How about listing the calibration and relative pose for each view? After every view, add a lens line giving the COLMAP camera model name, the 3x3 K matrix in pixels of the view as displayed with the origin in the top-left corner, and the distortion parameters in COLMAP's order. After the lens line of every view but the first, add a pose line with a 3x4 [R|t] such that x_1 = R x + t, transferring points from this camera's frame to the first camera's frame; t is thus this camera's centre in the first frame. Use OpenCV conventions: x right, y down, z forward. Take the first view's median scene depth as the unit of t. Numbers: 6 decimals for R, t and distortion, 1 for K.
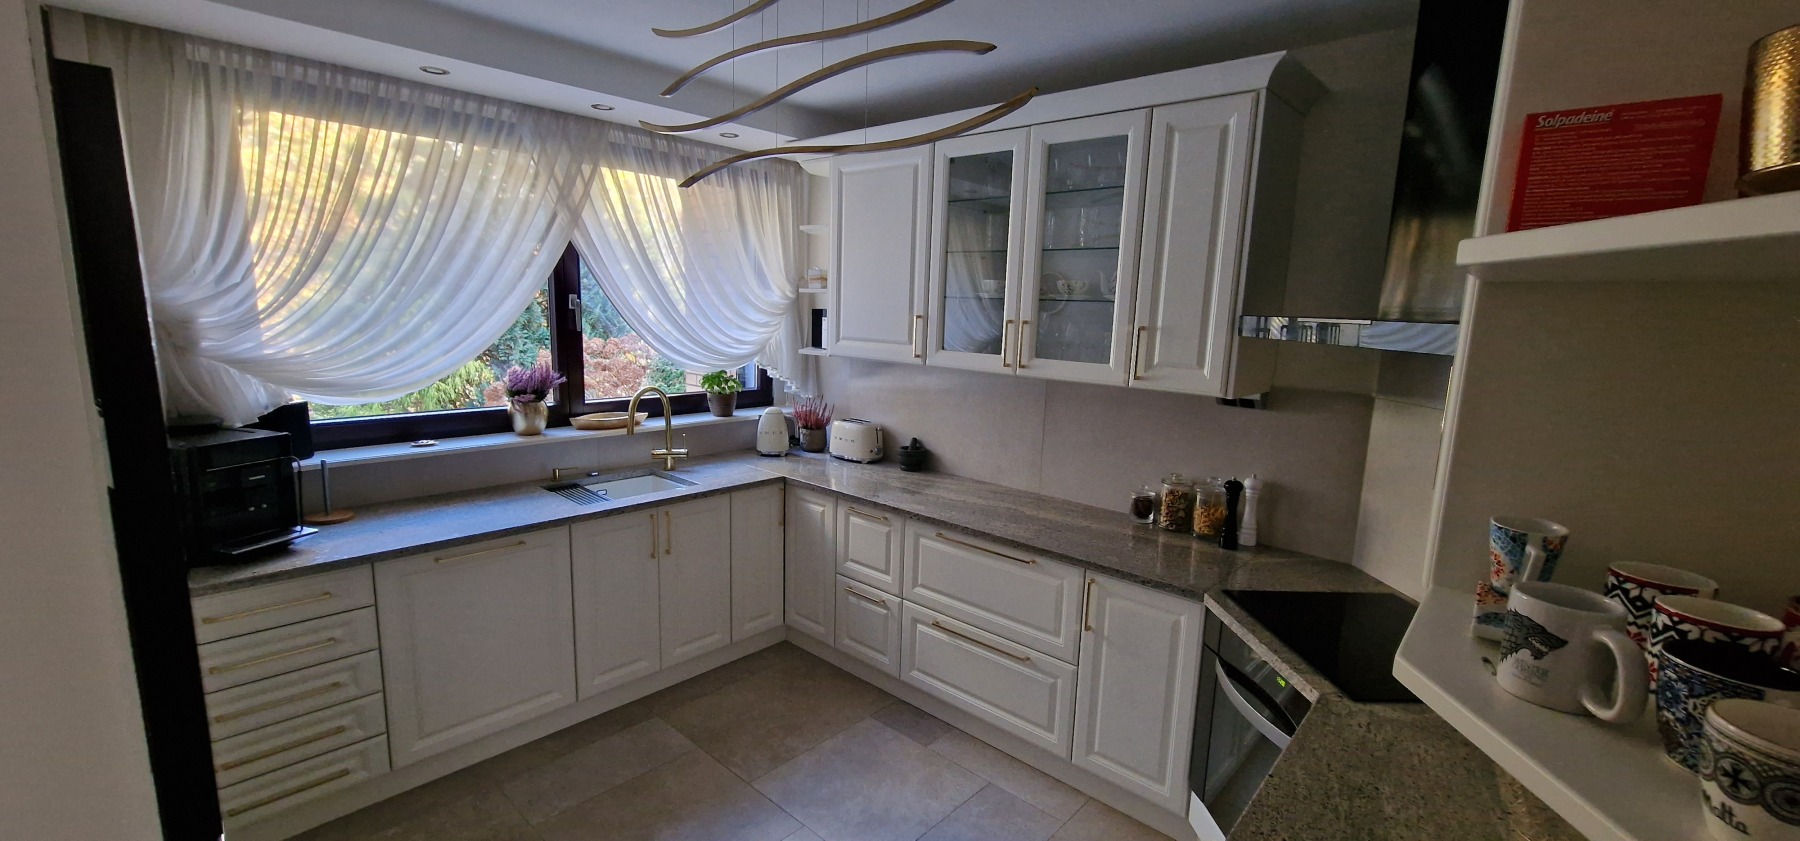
lens RADIAL K [[738.3, 0, 909.0], [0, 738.3, 429.5], [0, 0, 1]] dist [-0.001210, 0.000967]
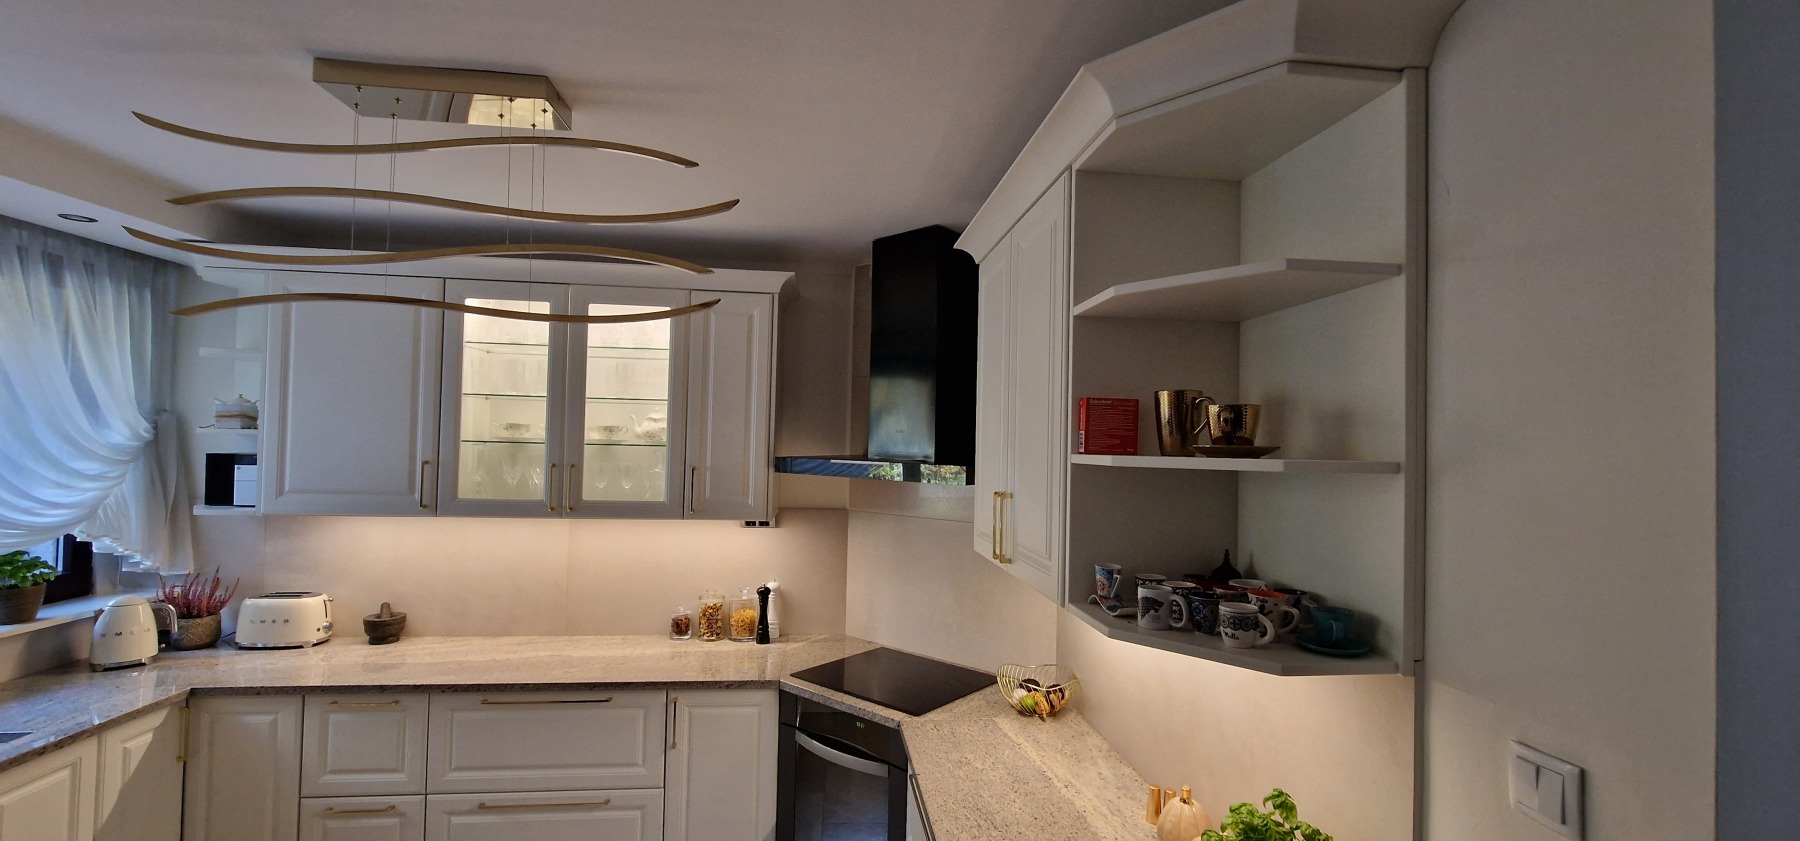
lens RADIAL K [[738.3, 0, 910.0], [0, 738.3, 429.4], [0, 0, 1]] dist [-0.001210, 0.000967]
pose [[0.664883, -0.004143, 0.746936, -0.270258], [0.122907, 0.986961, -0.103930, -0.027271], [-0.736766, 0.160905, 0.656723, -0.031430]]
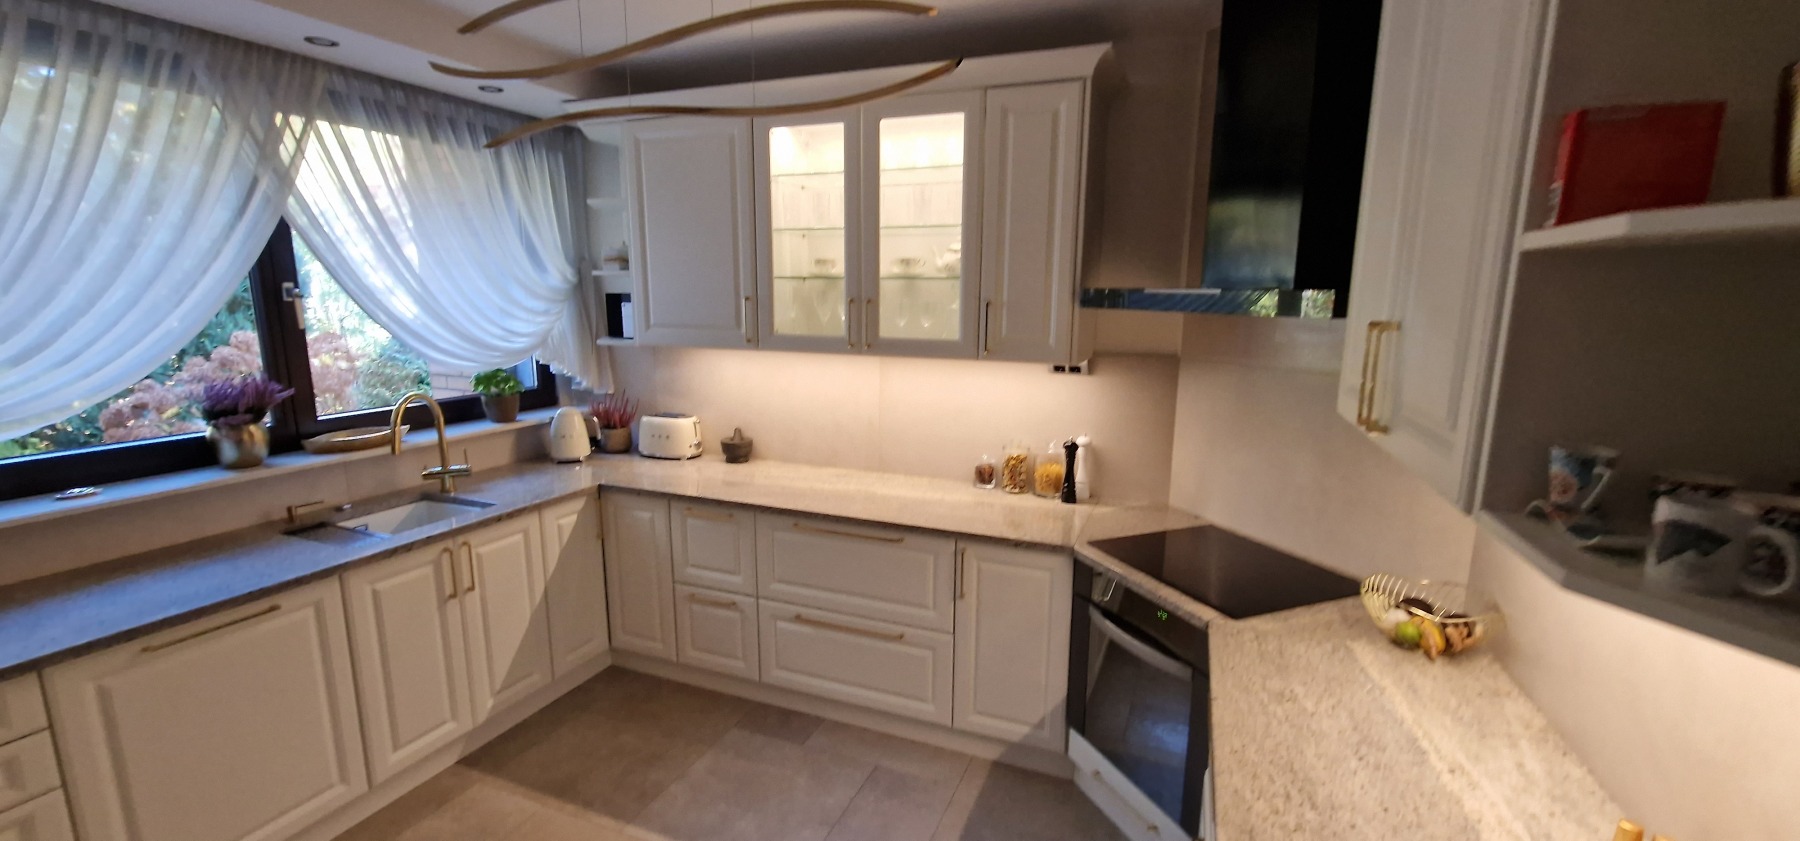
lens RADIAL K [[738.3, 0, 908.8], [0, 738.3, 428.6], [0, 0, 1]] dist [-0.001210, 0.000967]
pose [[0.939147, -0.087166, 0.332273, -0.122169], [0.078660, 0.996139, 0.038993, -0.008464], [-0.334389, -0.010484, 0.942377, 0.044805]]
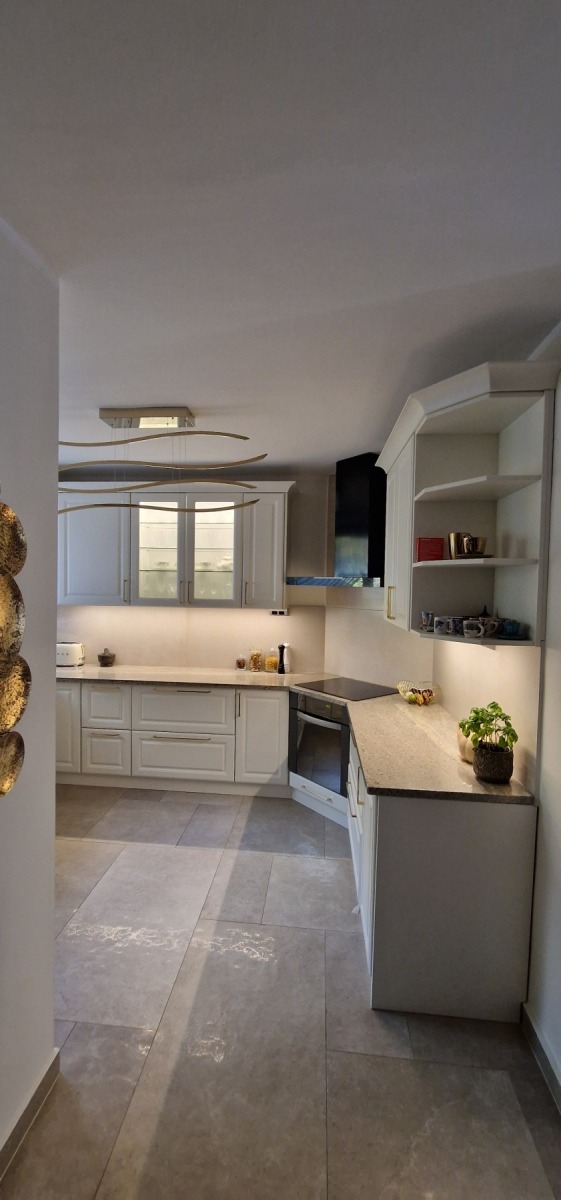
lens RADIAL K [[492.2, 0, 274.8], [0, 492.2, 604.1], [0, 0, 1]] dist [-0.001210, 0.000967]
pose [[0.807335, -0.045449, 0.588340, -0.434389], [0.107782, 0.991615, -0.071298, 0.041657], [-0.580166, 0.120974, 0.805464, -0.250525]]
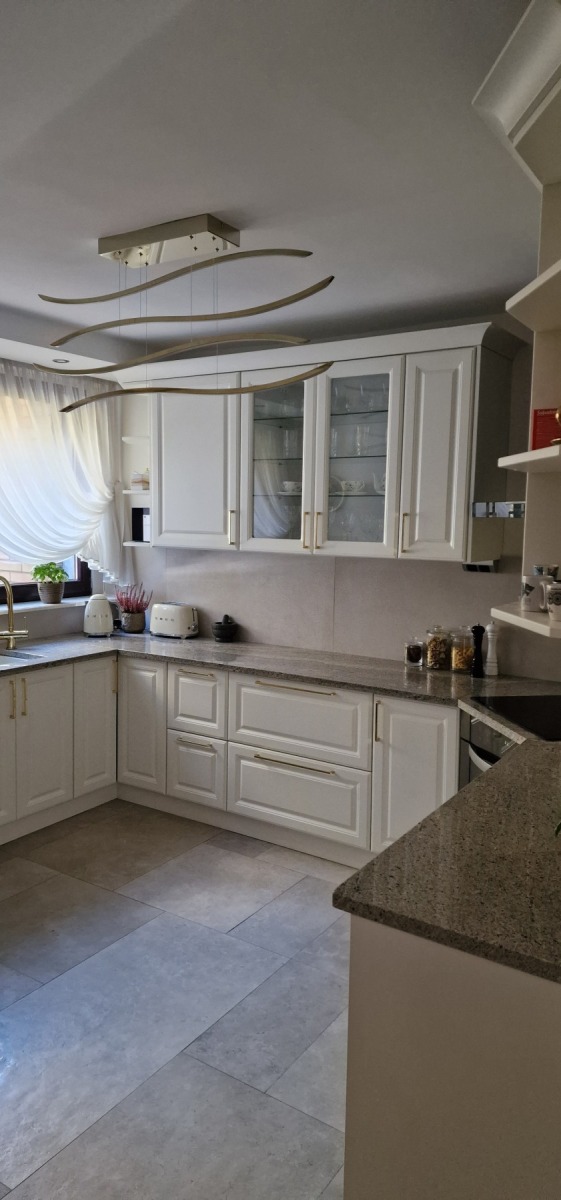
lens RADIAL K [[792.3, 0, 291.1], [0, 792.3, 592.1], [0, 0, 1]] dist [0.089529, -0.083294]
pose [[0.988525, -0.031559, 0.147723, -0.091108], [0.041275, 0.997149, -0.063174, 0.072195], [-0.145309, 0.068547, 0.987009, -0.323790]]
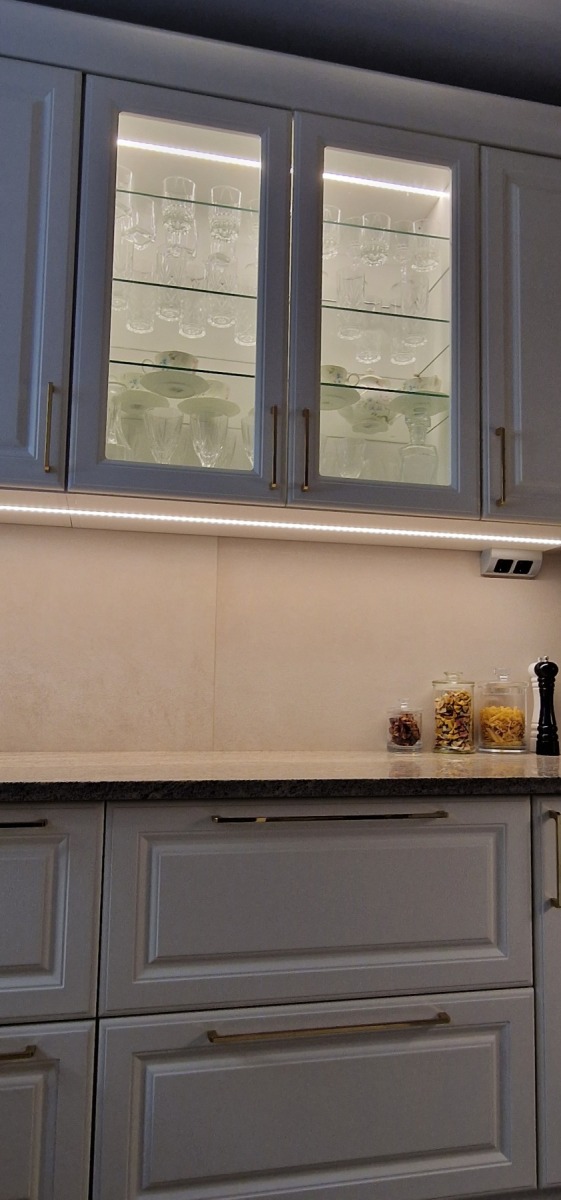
lens RADIAL K [[804.5, 0, 293.5], [0, 804.5, 610.1], [0, 0, 1]] dist [0.002349, -0.000149]
pose [[0.577159, 0.054880, 0.814786, -0.320668], [0.139916, 0.976340, -0.164872, 0.098762], [-0.804556, 0.209159, 0.555825, 0.622685]]
